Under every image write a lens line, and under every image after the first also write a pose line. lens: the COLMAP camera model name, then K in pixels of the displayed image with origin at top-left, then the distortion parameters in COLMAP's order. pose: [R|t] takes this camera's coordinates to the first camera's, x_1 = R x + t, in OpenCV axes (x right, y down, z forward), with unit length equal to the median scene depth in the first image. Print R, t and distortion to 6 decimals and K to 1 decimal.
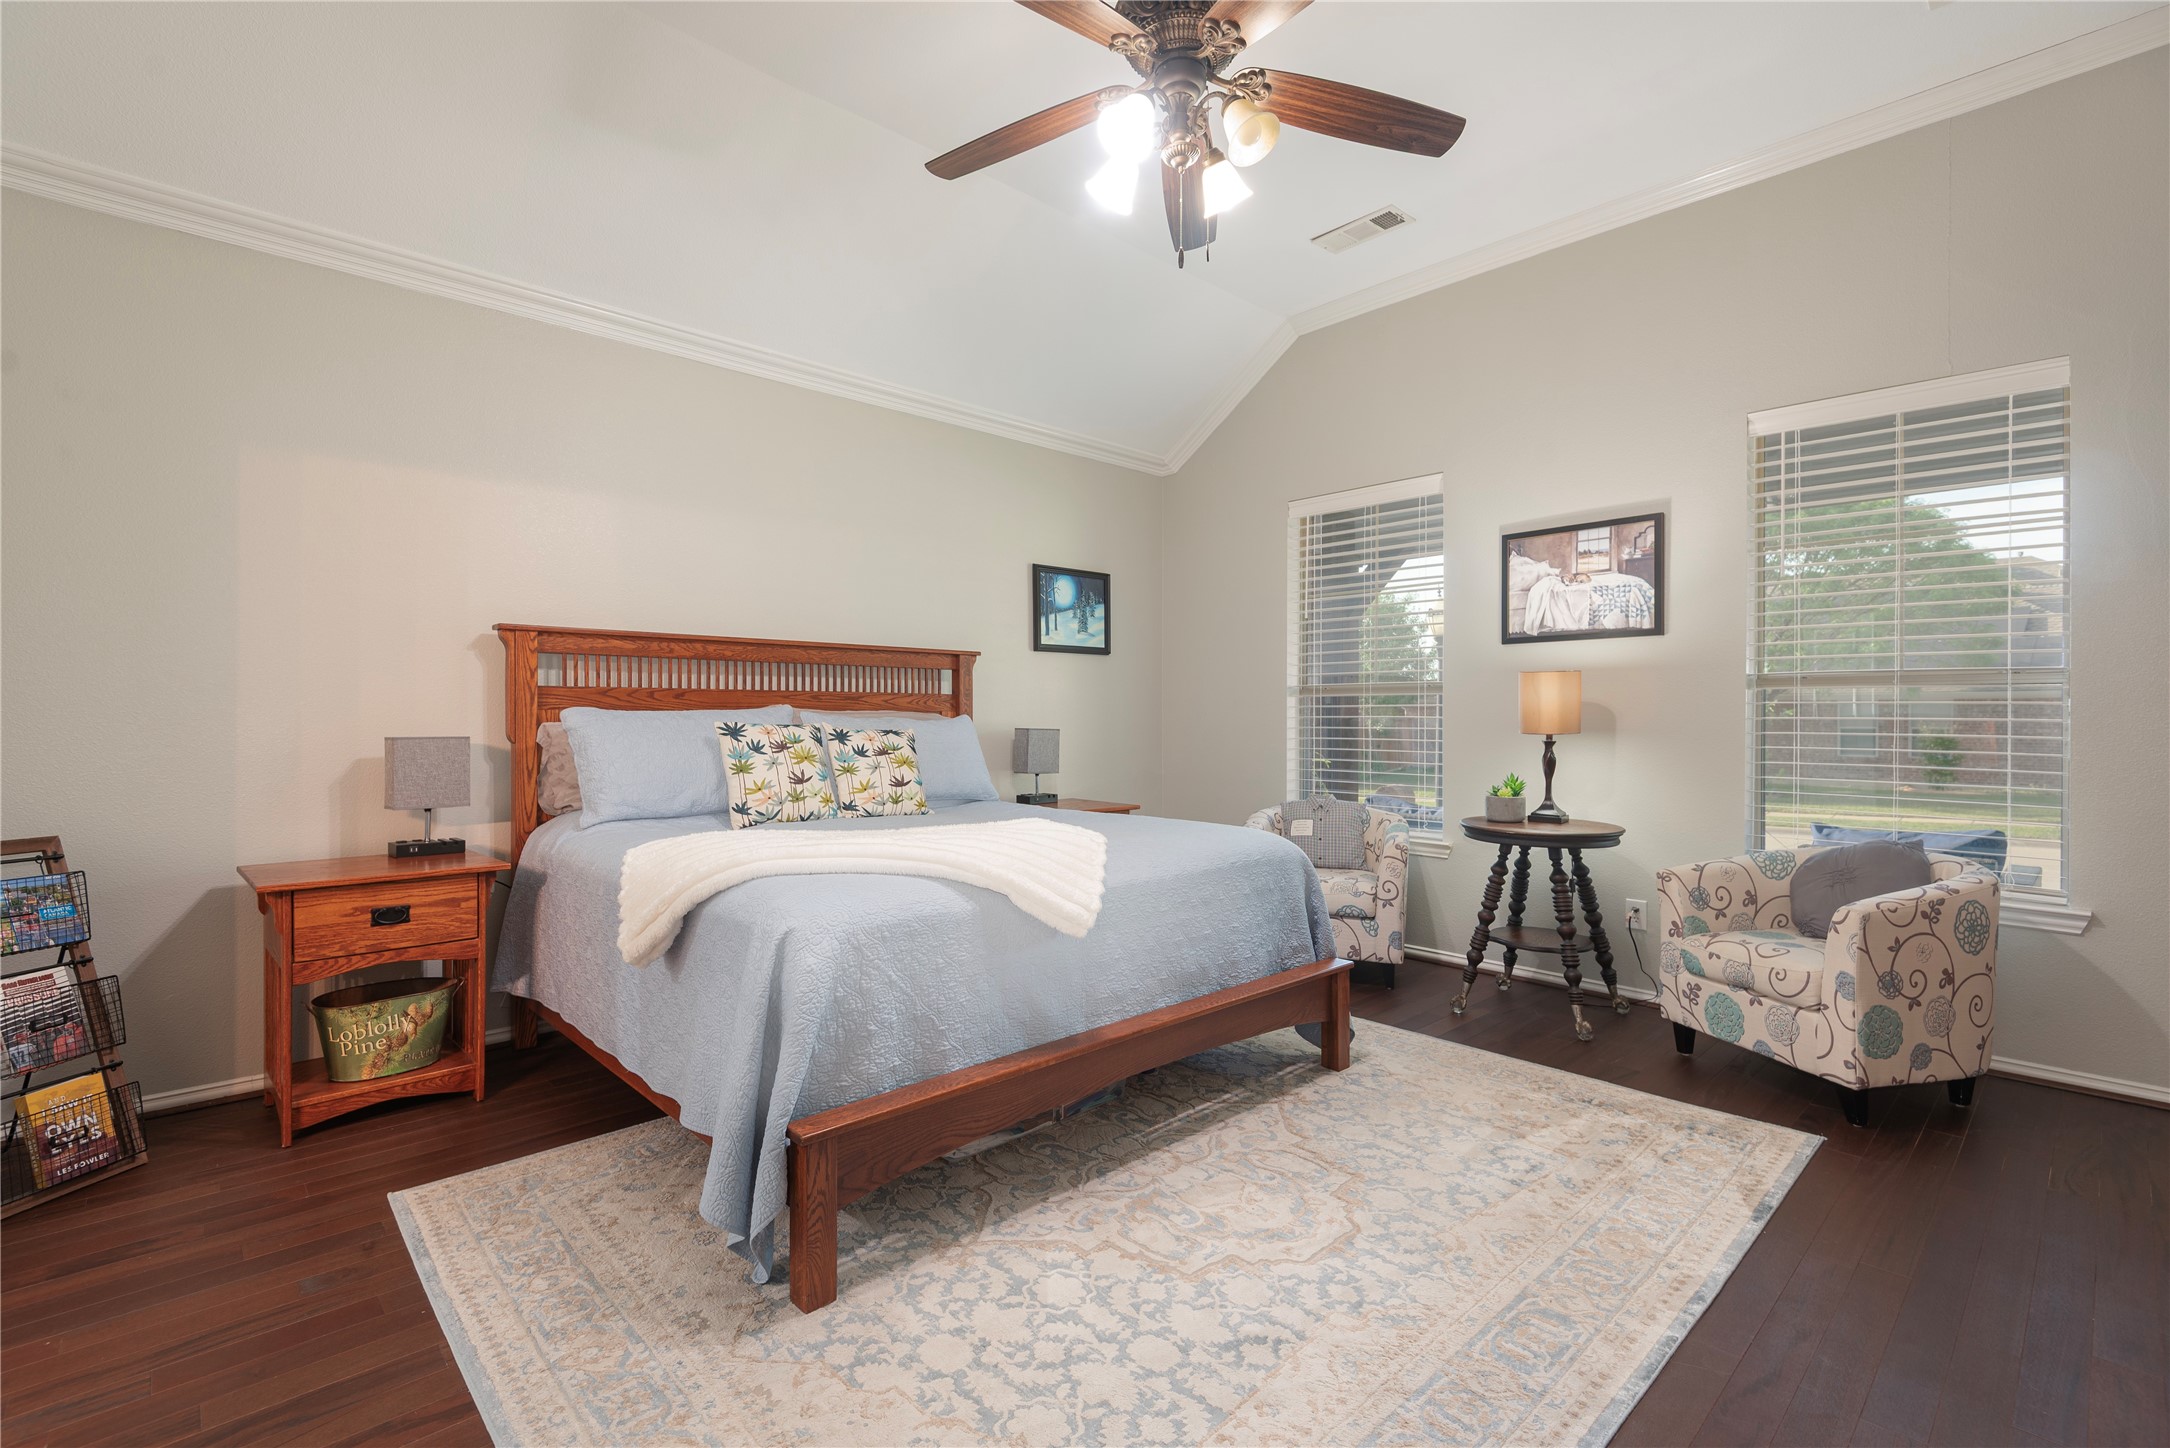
lens RADIAL K [[965.0, 0, 1074.6], [0, 965.0, 717.6], [0, 0, 1]] dist [0.008706, -0.008841]
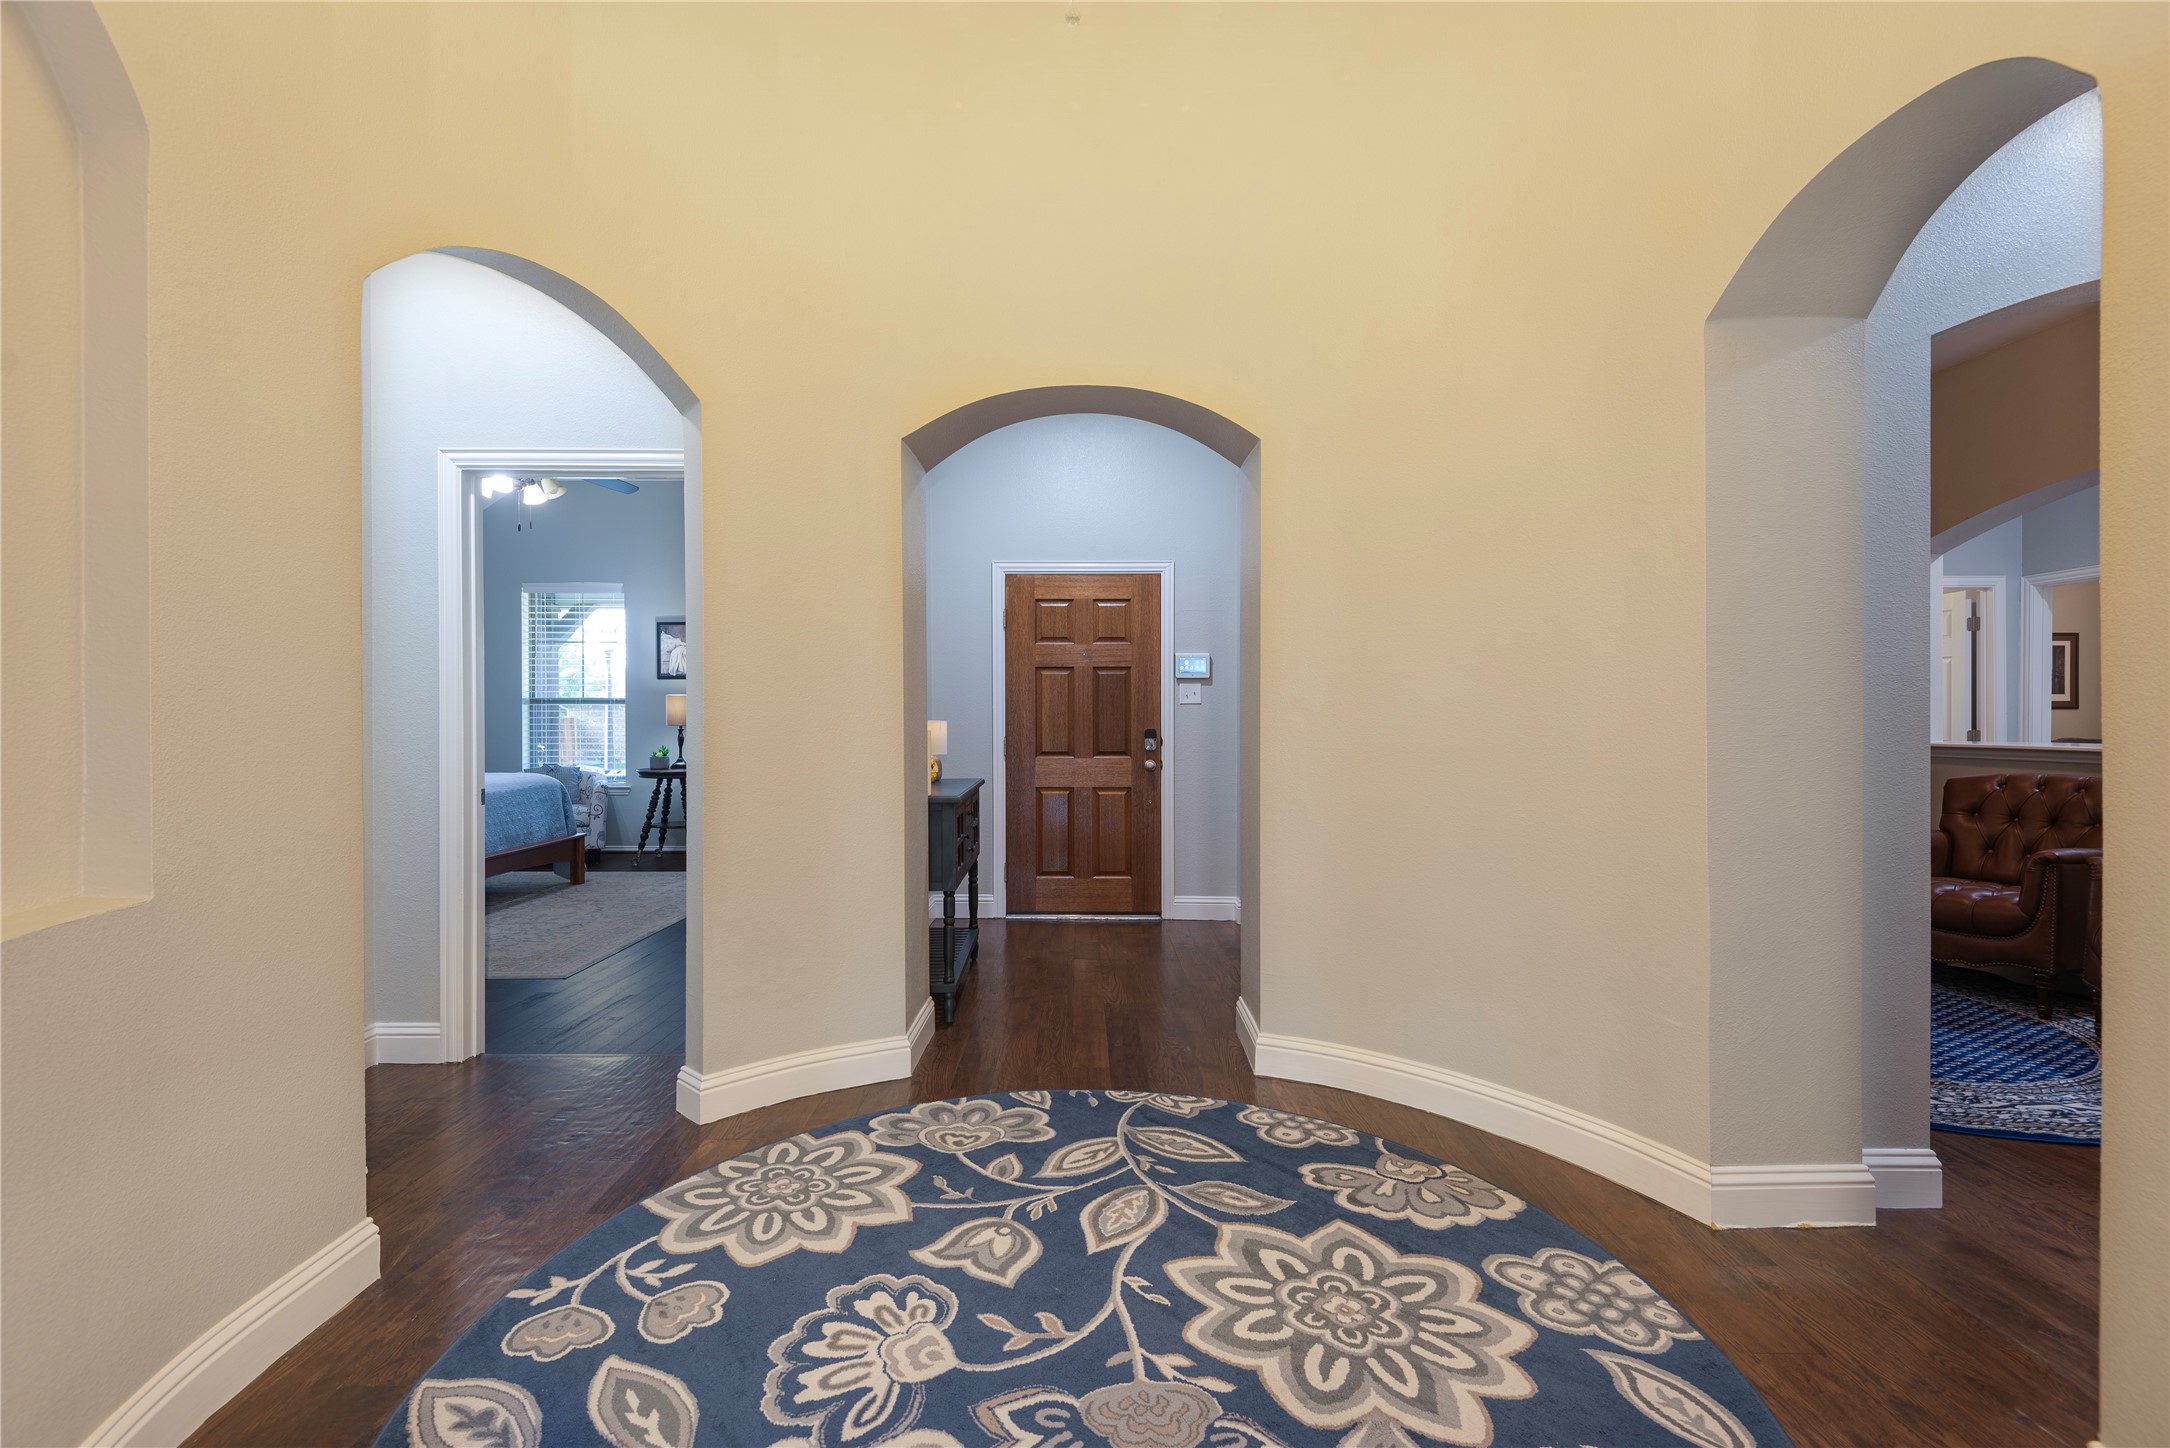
lens RADIAL K [[965.0, 0, 1079.4], [0, 965.0, 726.0], [0, 0, 1]] dist [0.008706, -0.008841]
pose [[0.669691, -0.000855, 0.742639, -0.437024], [0.001945, 0.999998, -0.000602, 0.019225], [-0.742637, 0.001848, 0.669692, -0.941049]]
